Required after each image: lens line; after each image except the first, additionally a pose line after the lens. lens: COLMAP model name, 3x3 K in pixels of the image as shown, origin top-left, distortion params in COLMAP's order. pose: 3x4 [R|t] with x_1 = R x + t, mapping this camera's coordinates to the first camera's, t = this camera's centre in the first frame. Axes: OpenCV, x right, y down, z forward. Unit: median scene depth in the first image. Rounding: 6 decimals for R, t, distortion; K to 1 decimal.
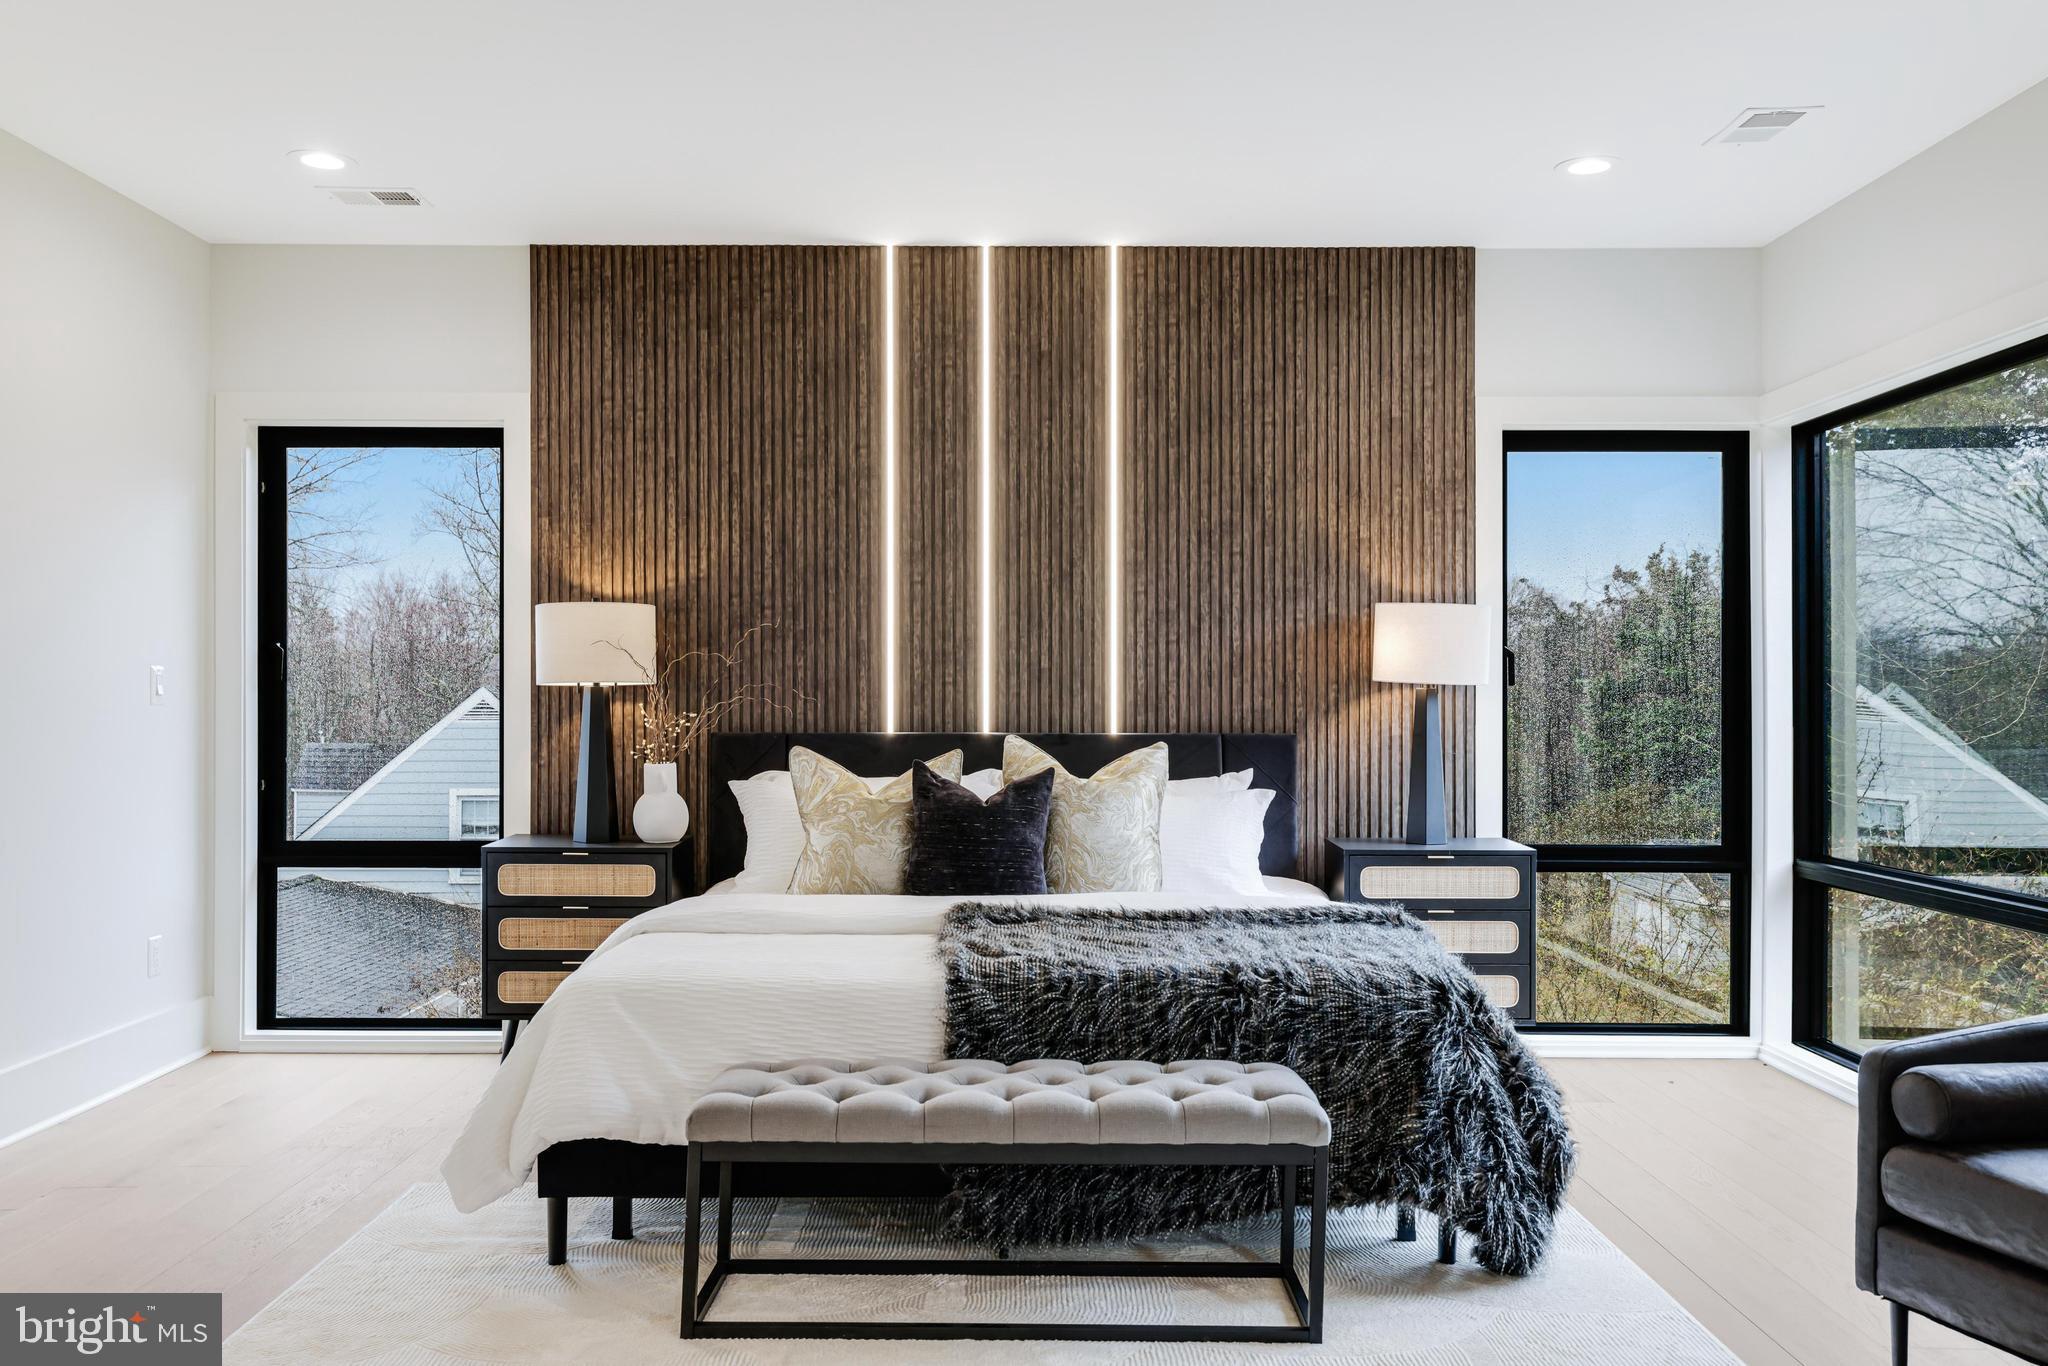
lens RADIAL K [[1714.3, 0, 1022.7], [0, 1714.3, 697.8], [0, 0, 1]] dist [-0.000027, 0.016605]
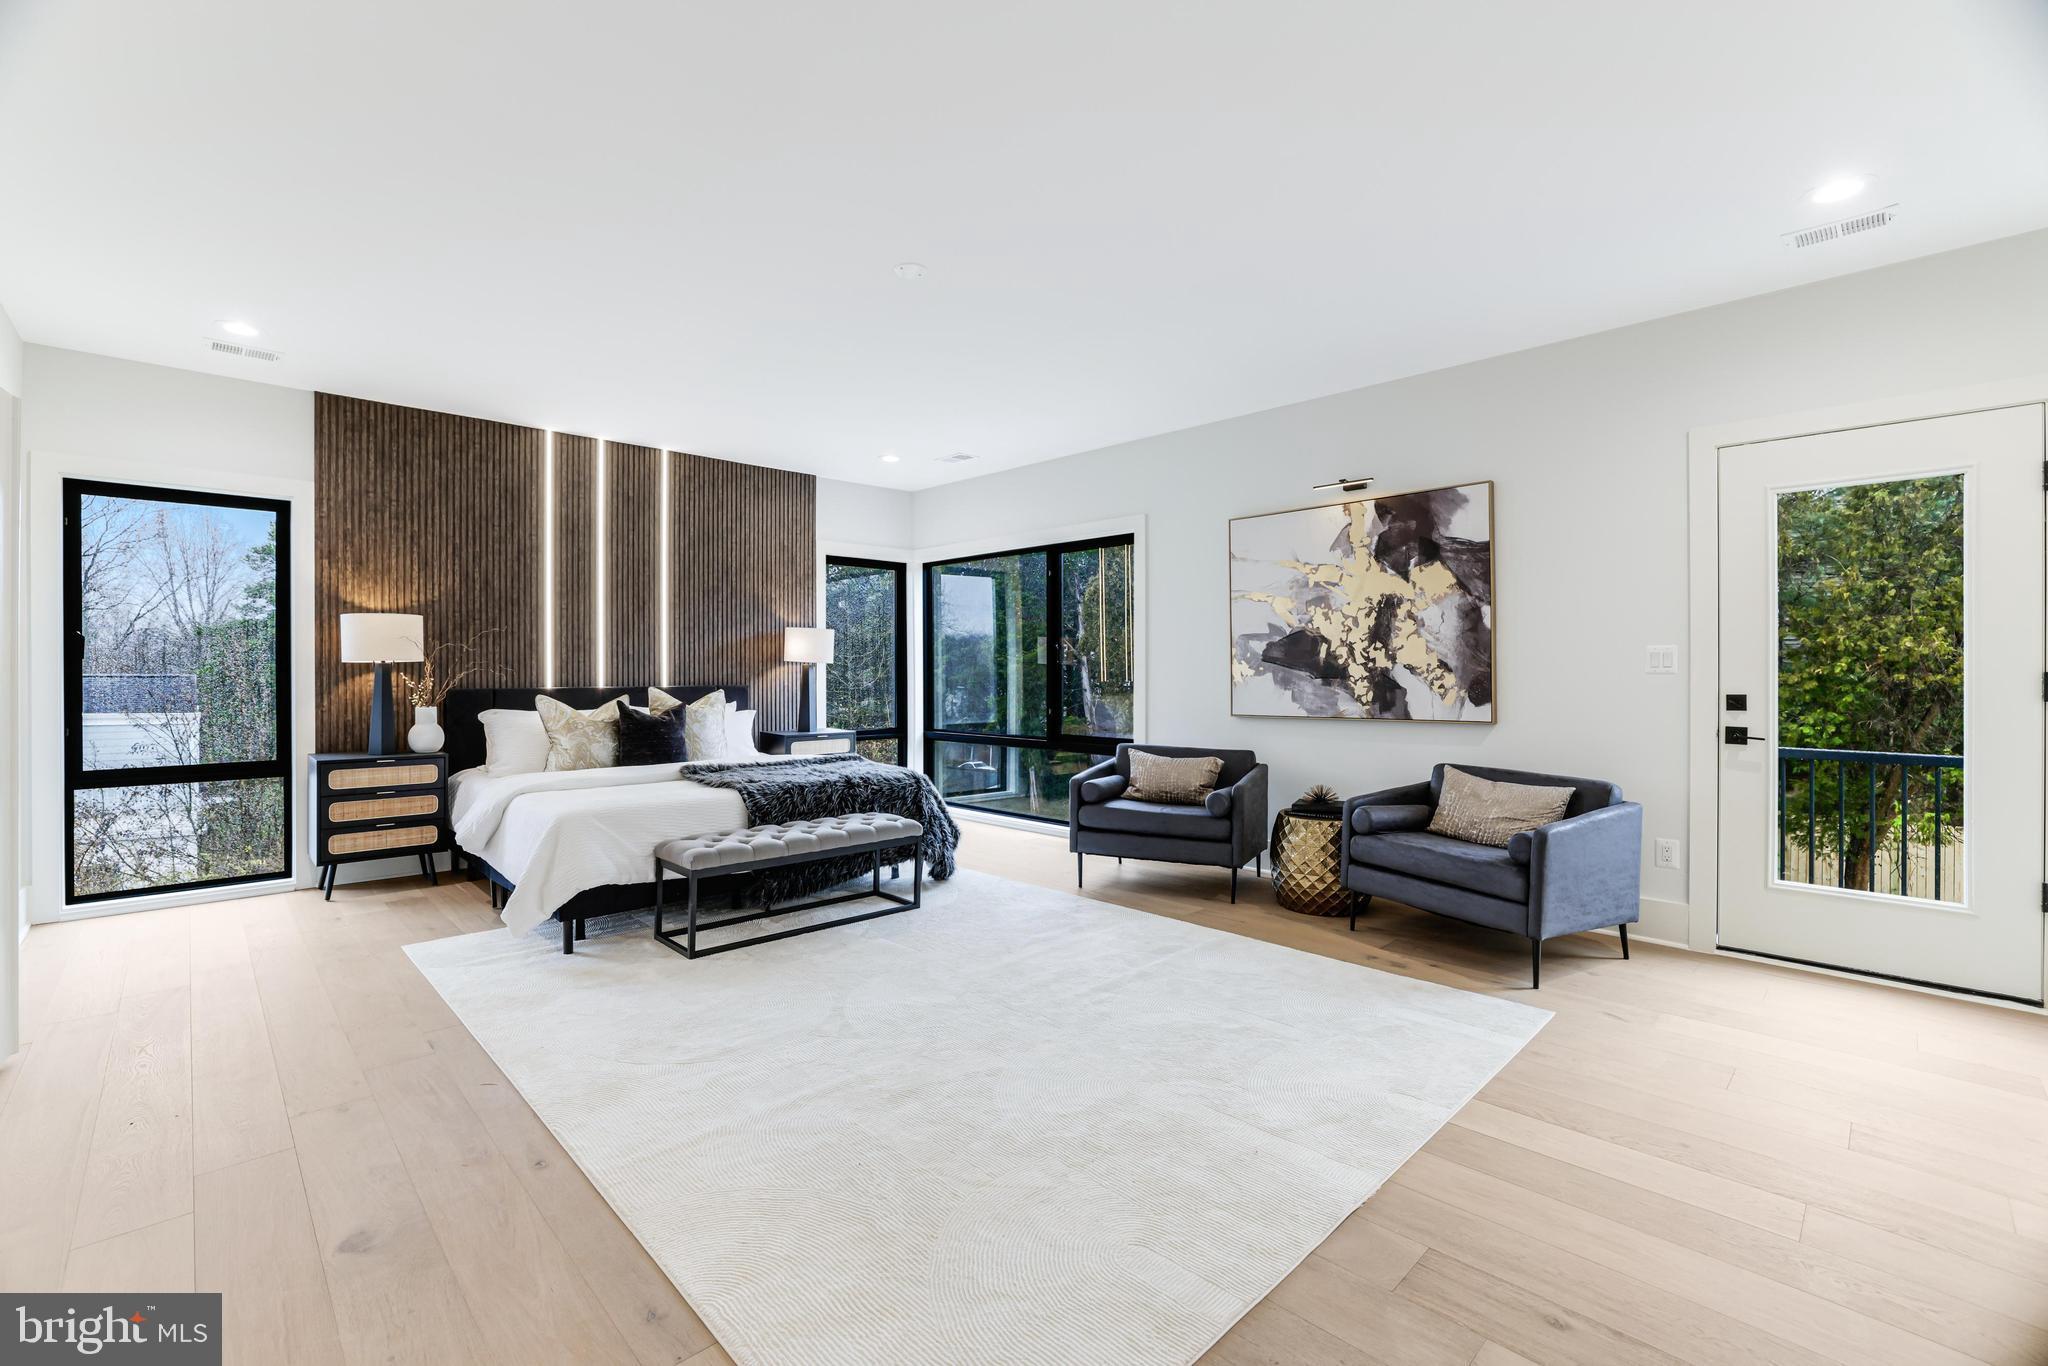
lens RADIAL K [[896.8, 0, 1024.4], [0, 896.8, 673.8], [0, 0, 1]] dist [-0.043872, 0.011965]
pose [[0.705004, -0.006250, 0.709176, -0.403358], [0.001501, 0.999972, 0.007321, -0.001148], [-0.709201, -0.004096, 0.704994, -0.062398]]
